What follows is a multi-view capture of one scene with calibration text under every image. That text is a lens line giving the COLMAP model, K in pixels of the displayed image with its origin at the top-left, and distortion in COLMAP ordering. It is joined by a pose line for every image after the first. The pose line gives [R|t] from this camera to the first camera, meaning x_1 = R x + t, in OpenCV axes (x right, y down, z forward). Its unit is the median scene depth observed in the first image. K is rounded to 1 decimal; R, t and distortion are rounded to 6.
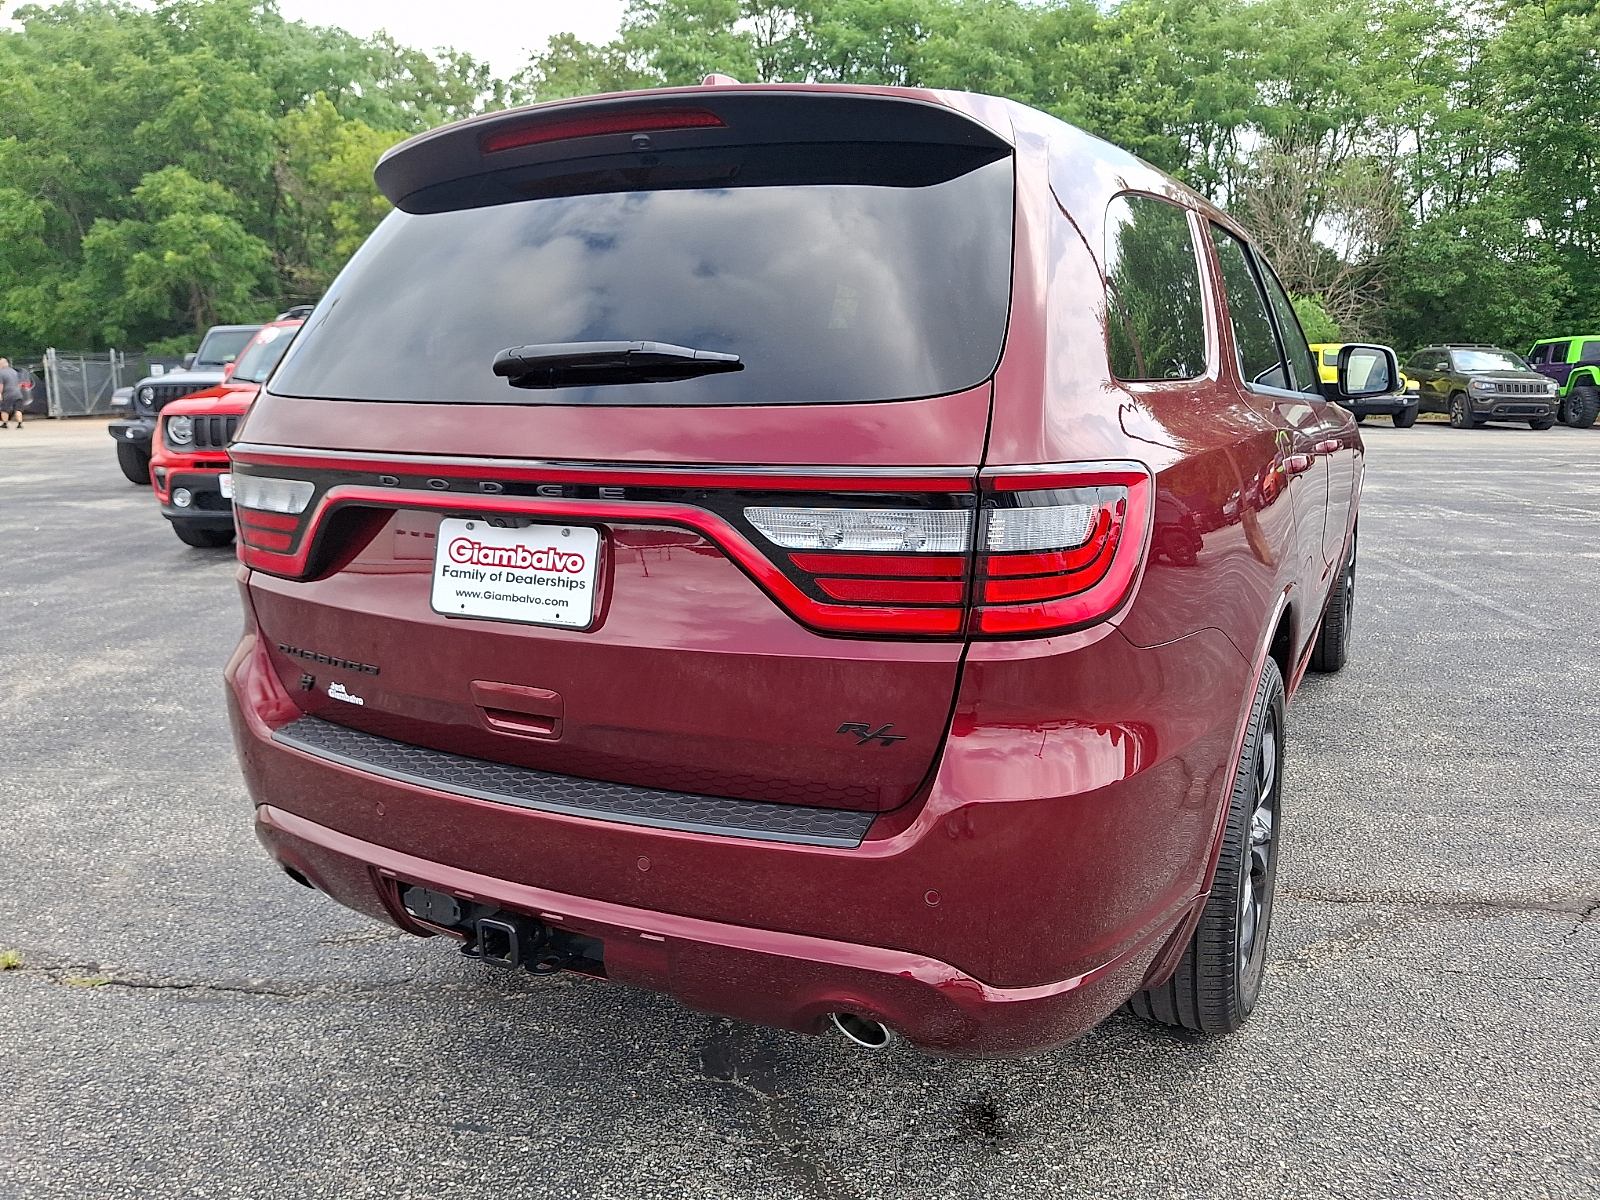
lens RADIAL K [[1230.4, 0, 818.8], [0, 1230.4, 599.2], [0, 0, 1]] dist [0.012684, -0.001247]
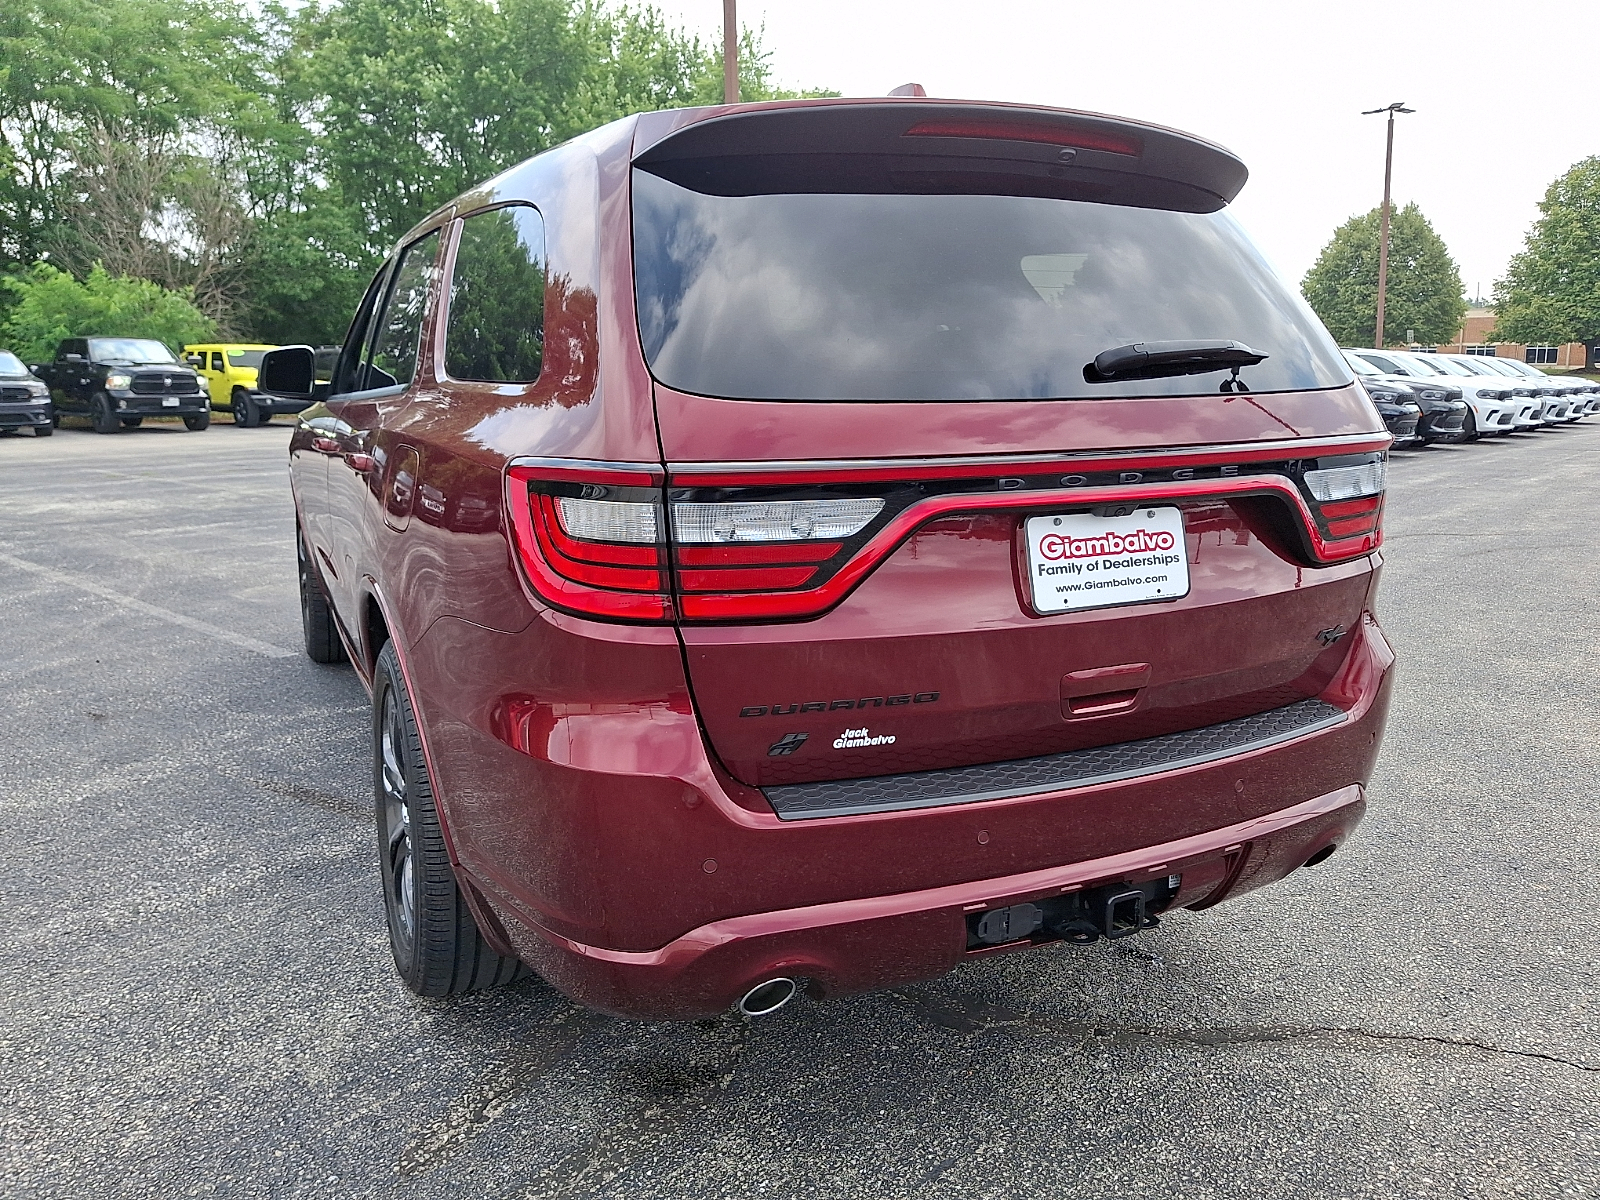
lens RADIAL K [[1213.0, 0, 800.0], [0, 1213.0, 600.0], [0, 0, 1]] dist [0.018162, -0.002417]
pose [[0.641275, -0.153092, 0.751884, -1.185503], [0.151380, 0.985877, 0.071625, -0.100108], [-0.752230, 0.067889, 0.655394, 0.516620]]
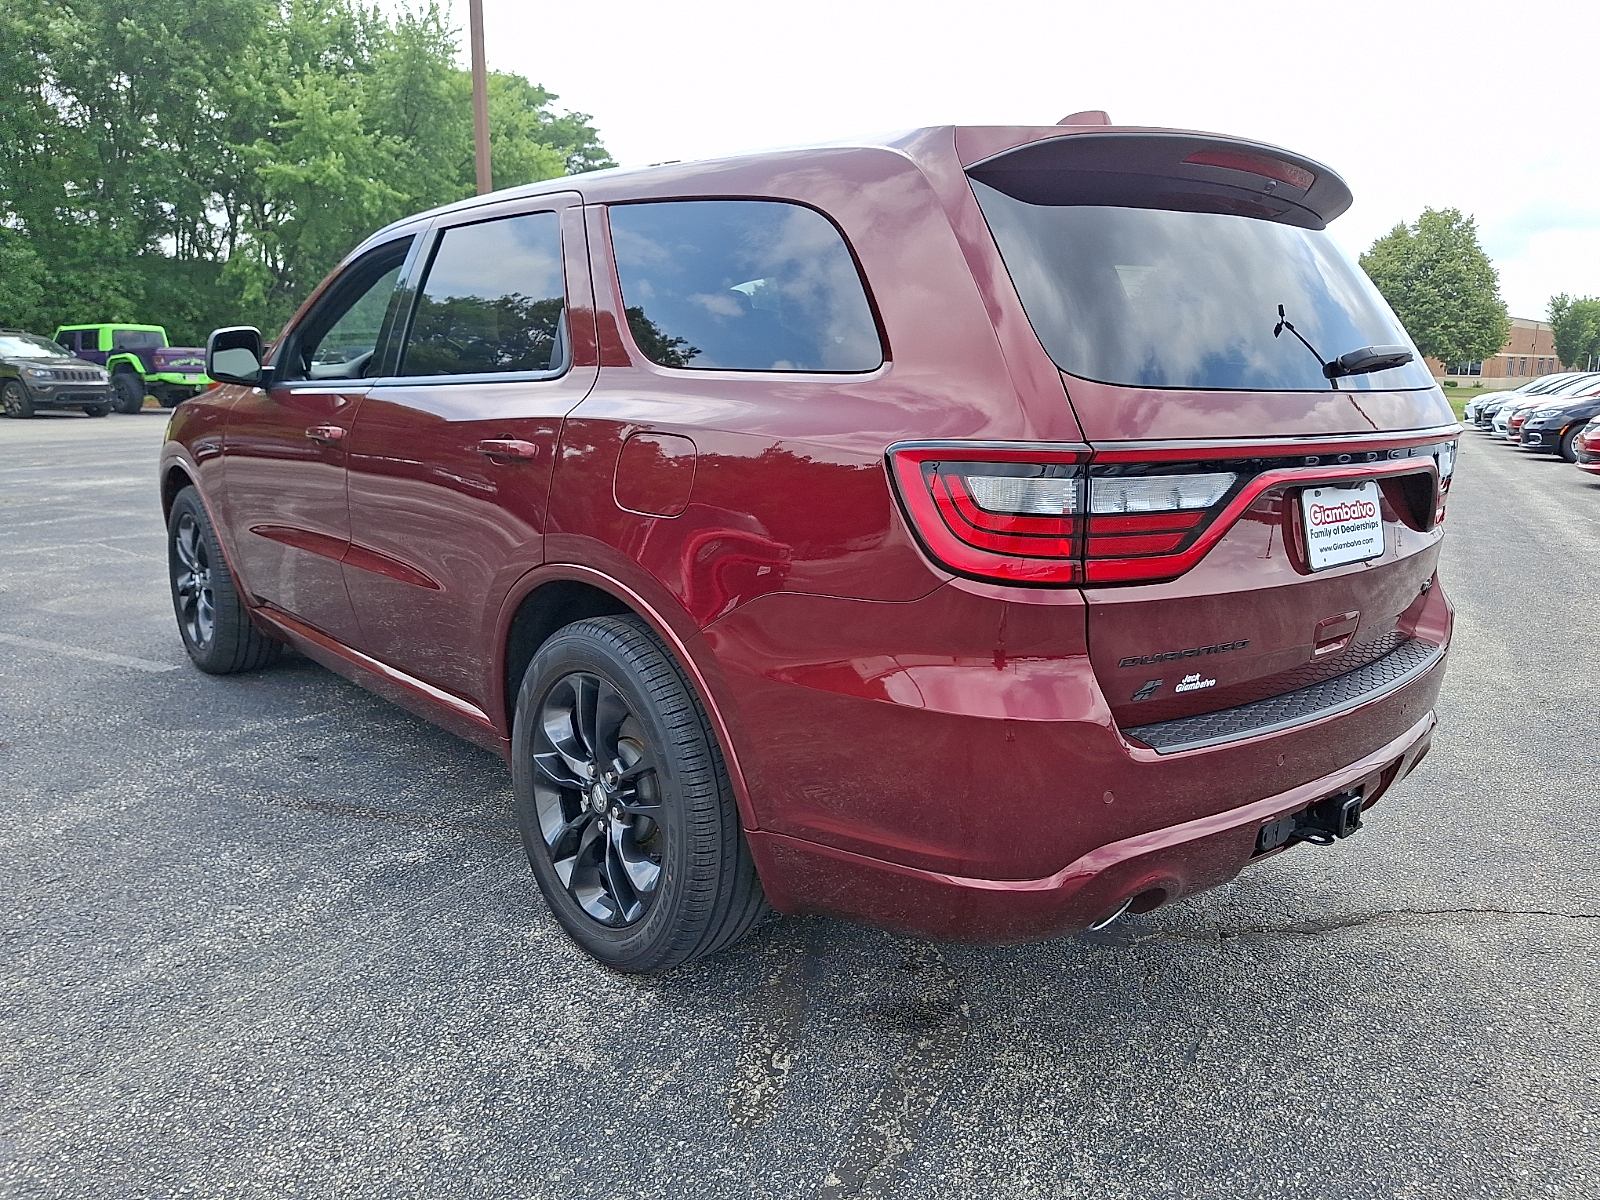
lens RADIAL K [[1216.3, 0, 806.7], [0, 1216.3, 634.3], [0, 0, 1]] dist [-0.003209, -0.003173]
pose [[0.407709, -0.197356, 0.891529, -1.584145], [0.160198, 0.976680, 0.142946, -0.176148], [-0.898949, 0.084541, 0.429817, 0.958634]]
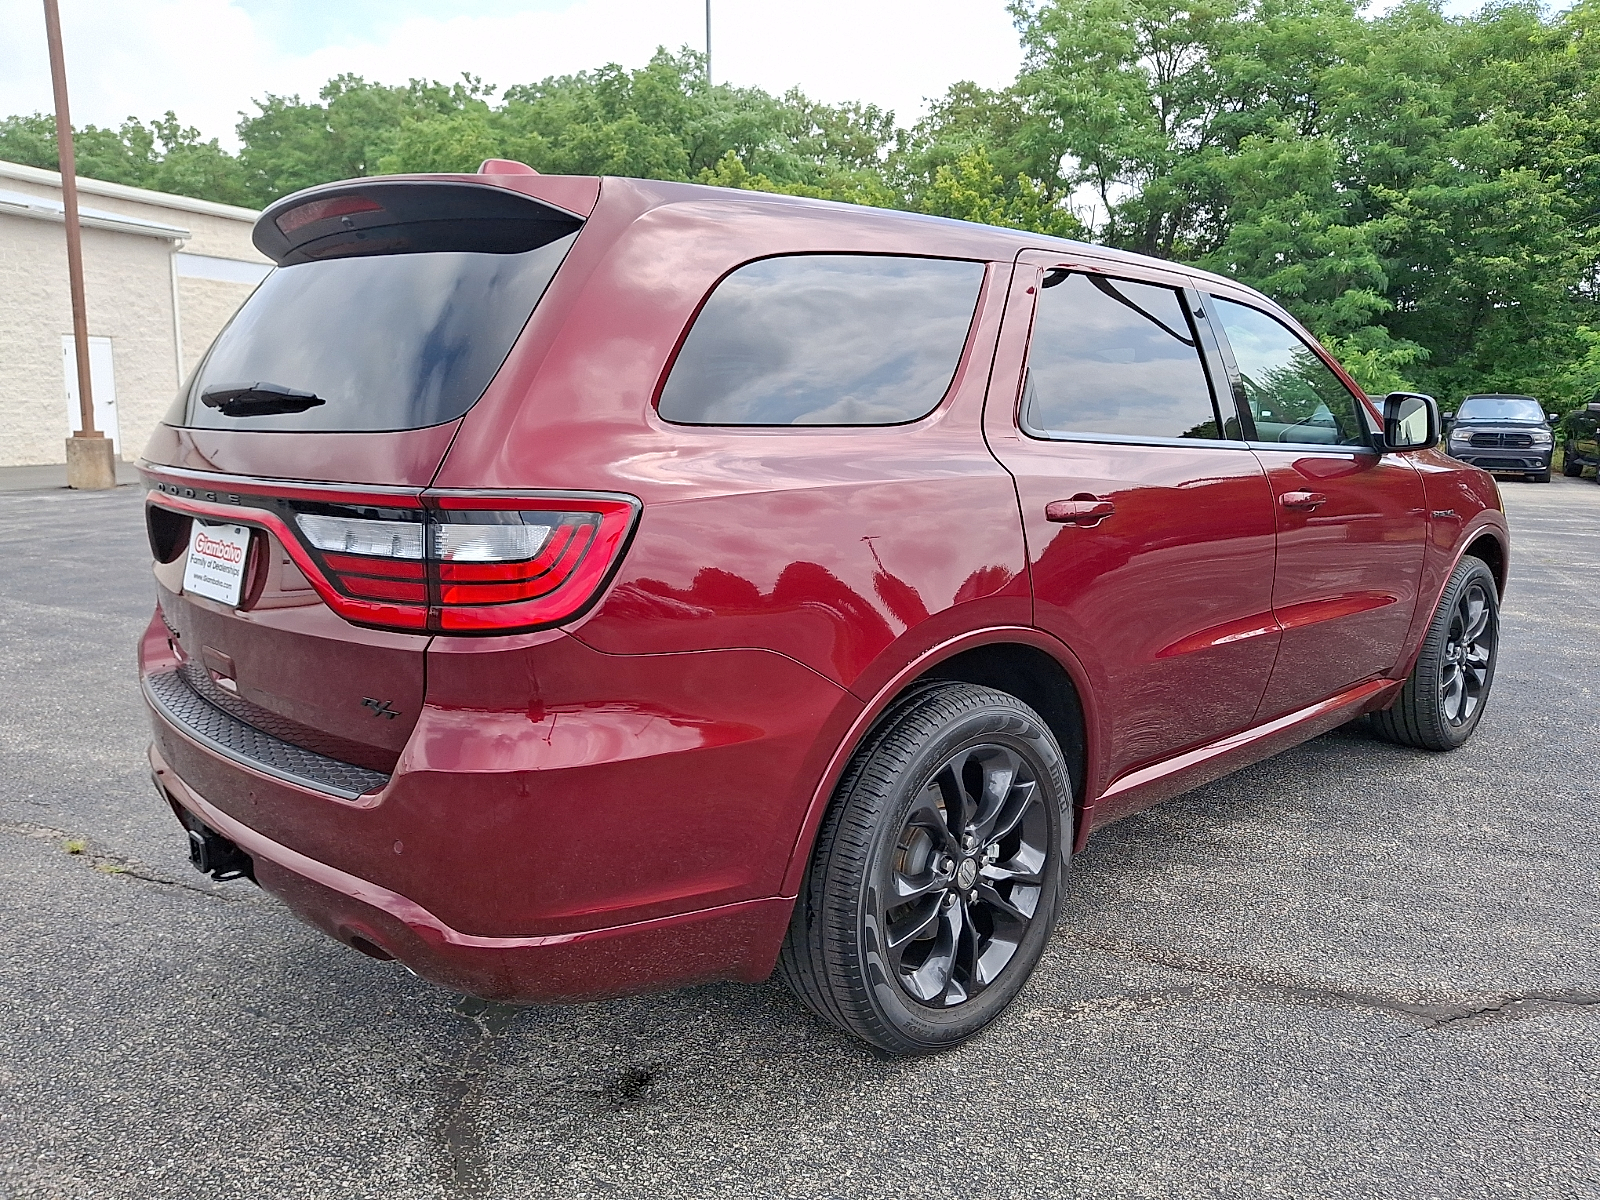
lens RADIAL K [[1230.4, 0, 818.8], [0, 1230.4, 599.2], [0, 0, 1]] dist [0.012684, -0.001247]
pose [[0.955998, 0.064886, -0.286109, 0.694284], [-0.073696, 0.997078, -0.020123, -0.003175], [0.283967, 0.040322, 0.957986, -0.028206]]
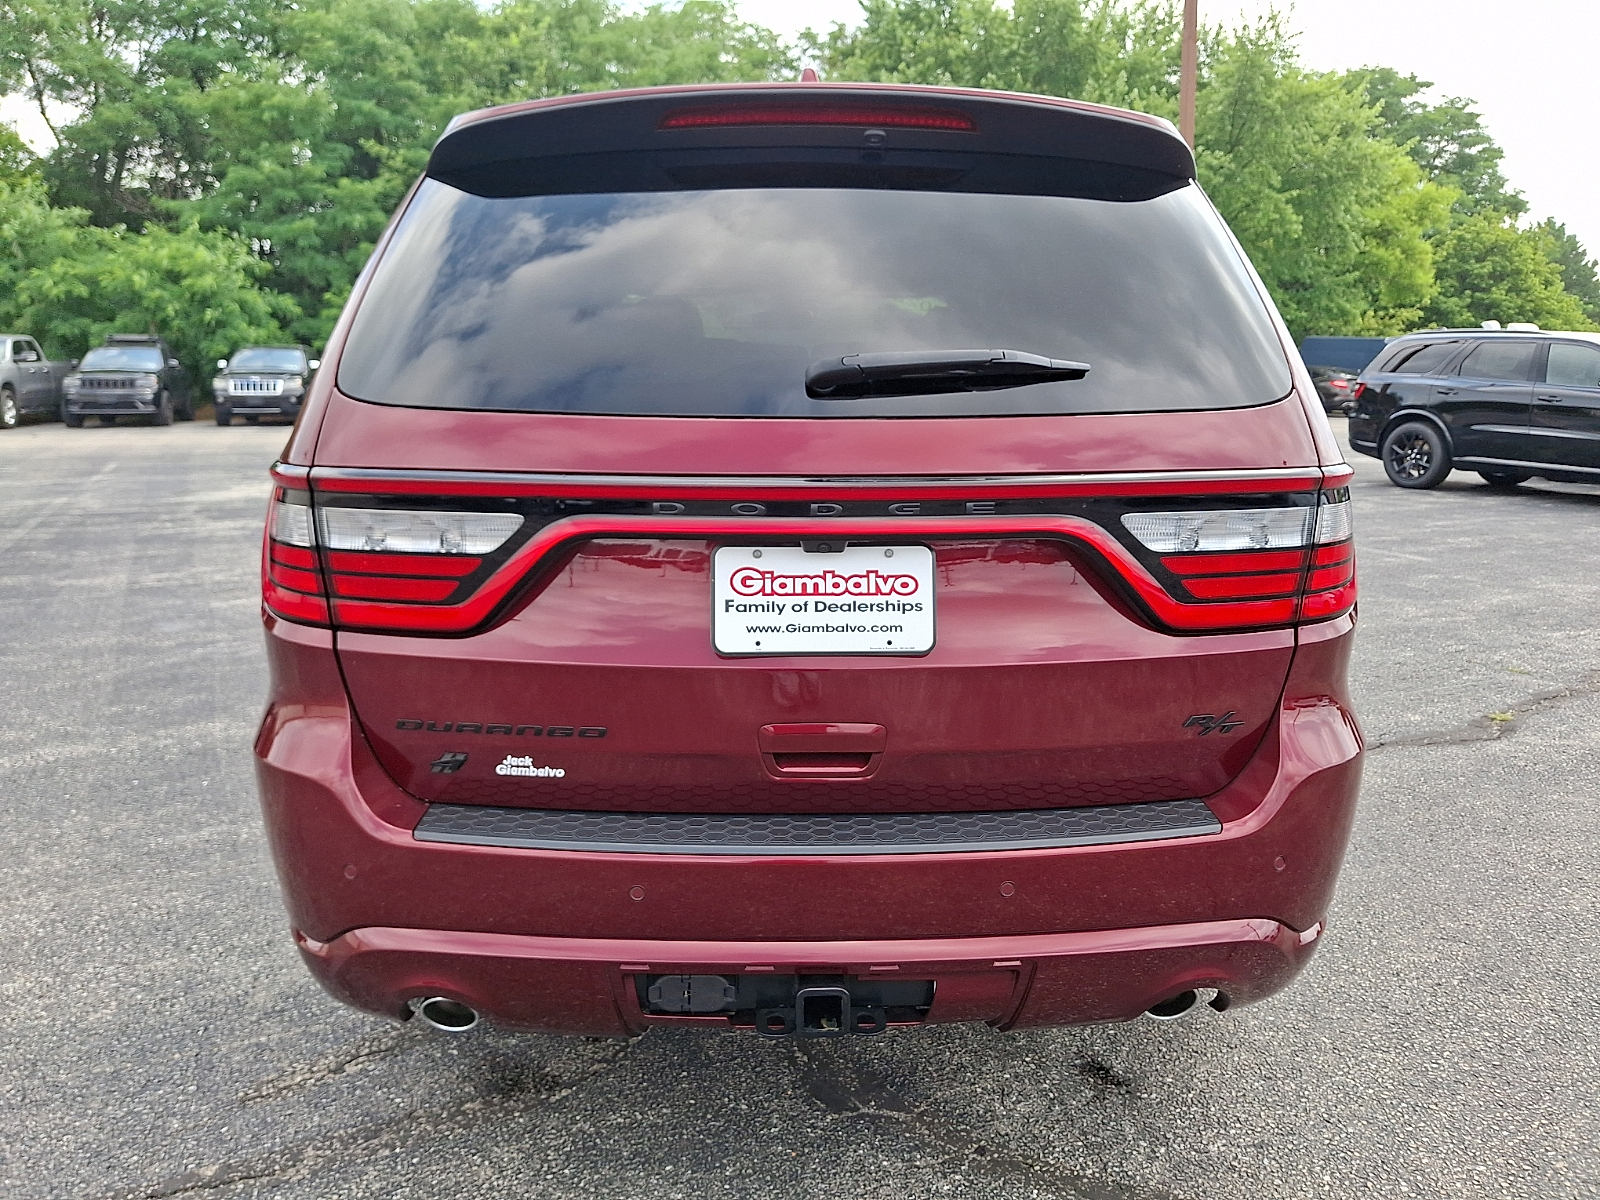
lens RADIAL K [[1230.4, 0, 818.8], [0, 1230.4, 599.2], [0, 0, 1]] dist [0.012684, -0.001247]
pose [[0.885302, -0.083189, 0.457515, -0.660535], [0.083060, 0.996335, 0.020439, -0.041372], [-0.457539, 0.019907, 0.888967, 0.188743]]
